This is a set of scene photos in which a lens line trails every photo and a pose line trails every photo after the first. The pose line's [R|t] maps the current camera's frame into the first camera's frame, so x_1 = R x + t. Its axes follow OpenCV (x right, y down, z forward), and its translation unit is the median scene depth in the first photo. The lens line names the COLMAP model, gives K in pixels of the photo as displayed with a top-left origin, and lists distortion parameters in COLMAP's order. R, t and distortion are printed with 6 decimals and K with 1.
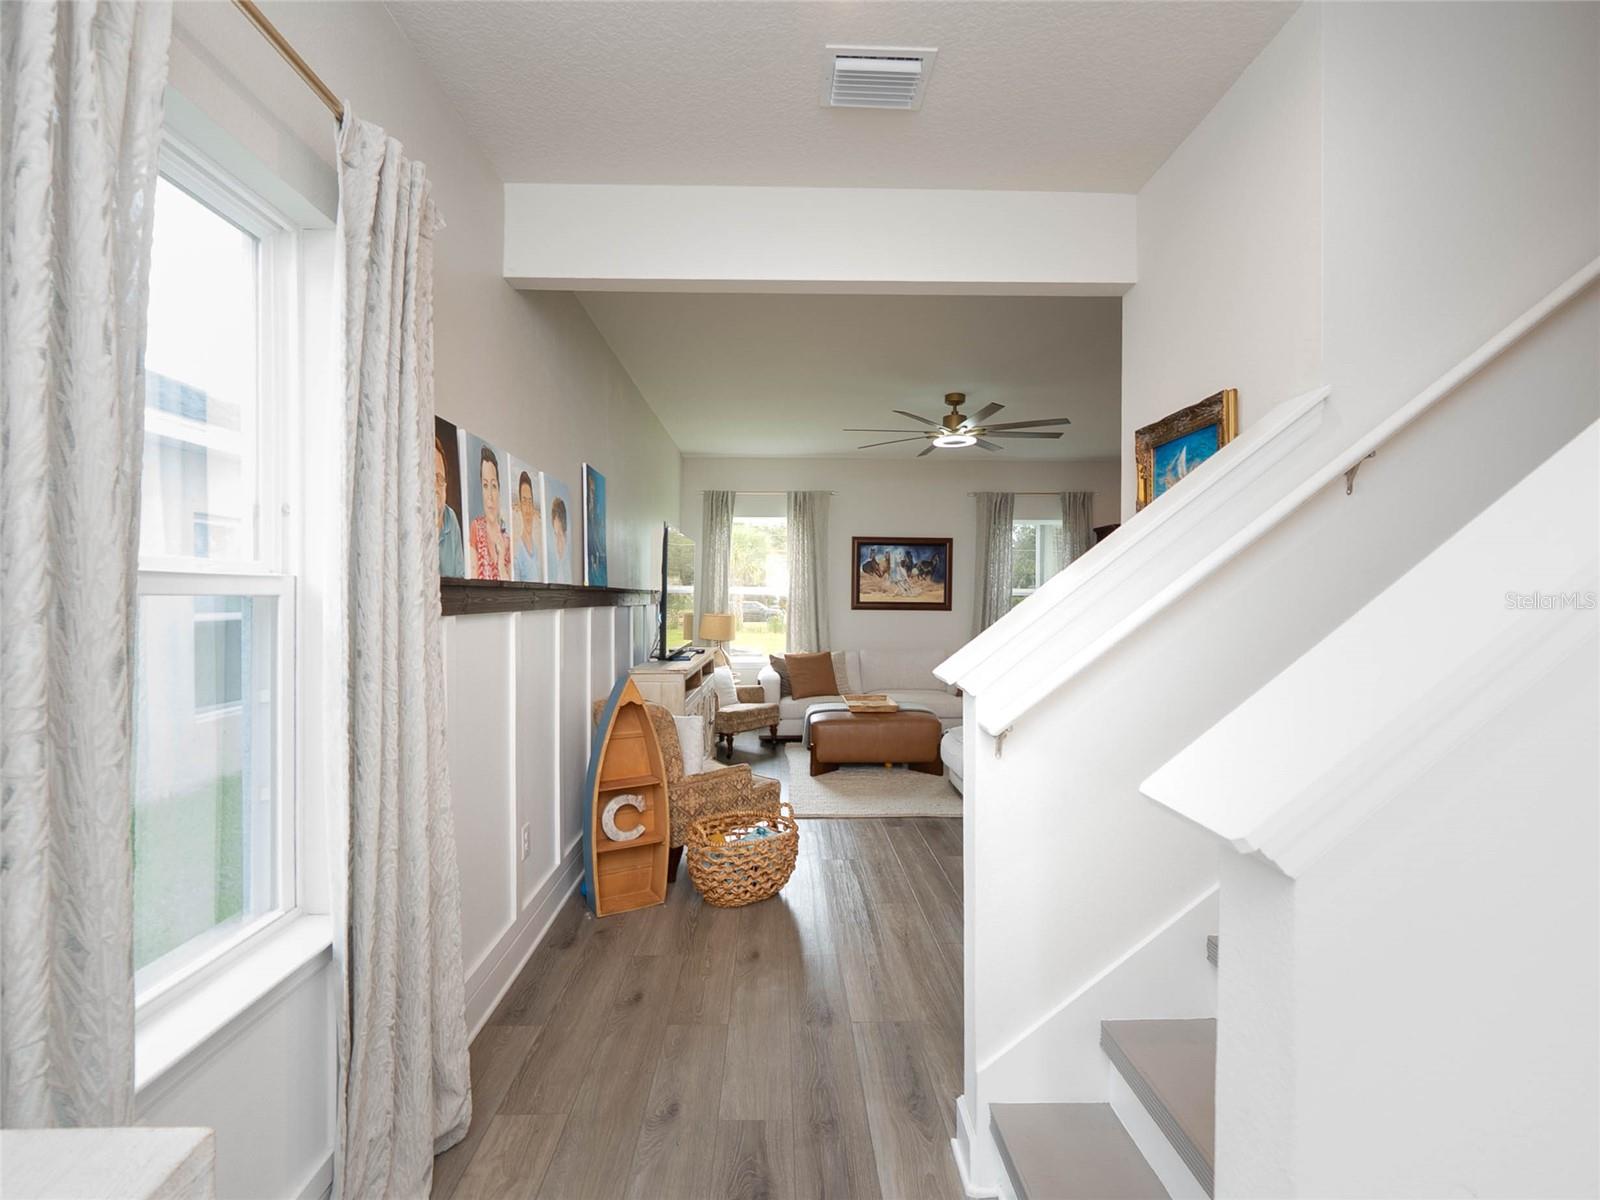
lens RADIAL K [[756.8, 0, 802.0], [0, 756.8, 604.2], [0, 0, 1]] dist [0.002464, 0.000670]
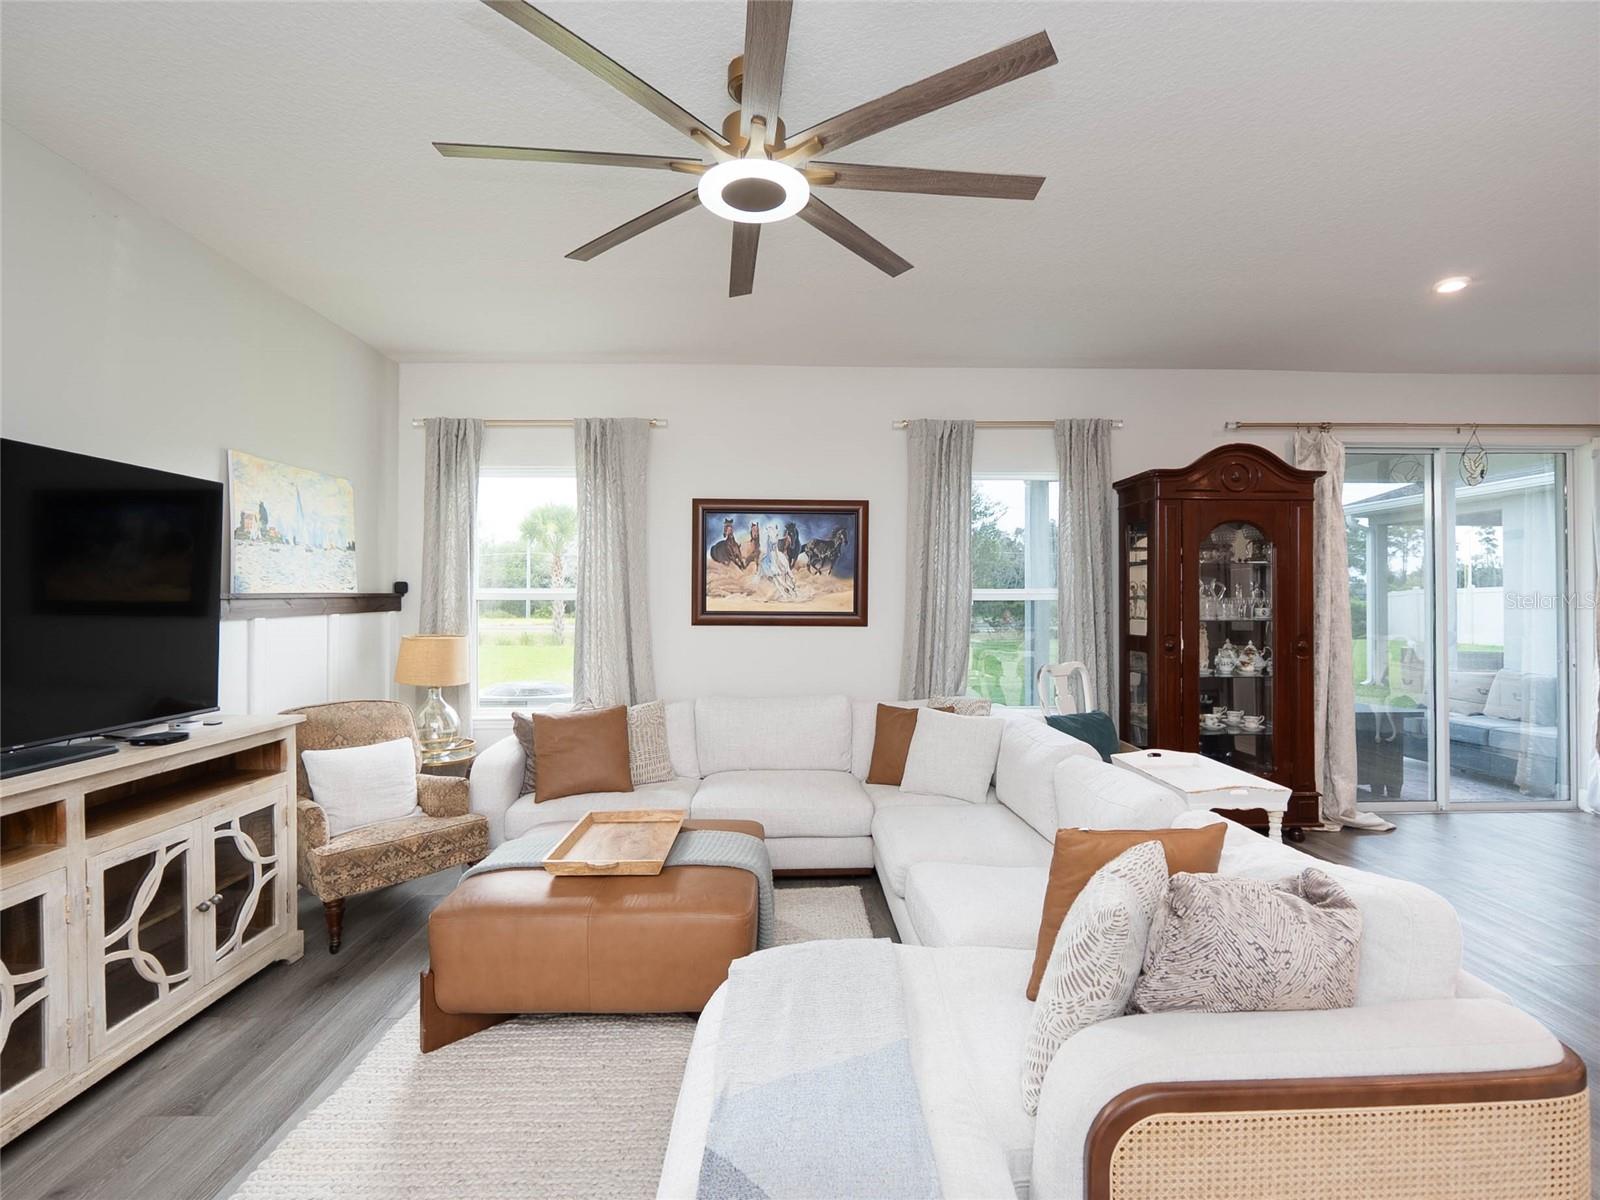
lens RADIAL K [[756.8, 0, 801.3], [0, 756.8, 590.8], [0, 0, 1]] dist [0.002464, 0.000670]
pose [[0.999879, -0.004941, -0.014762, 0.156957], [0.004645, 0.999789, -0.020007, -0.007004], [0.014858, 0.019936, 0.999691, 0.423239]]
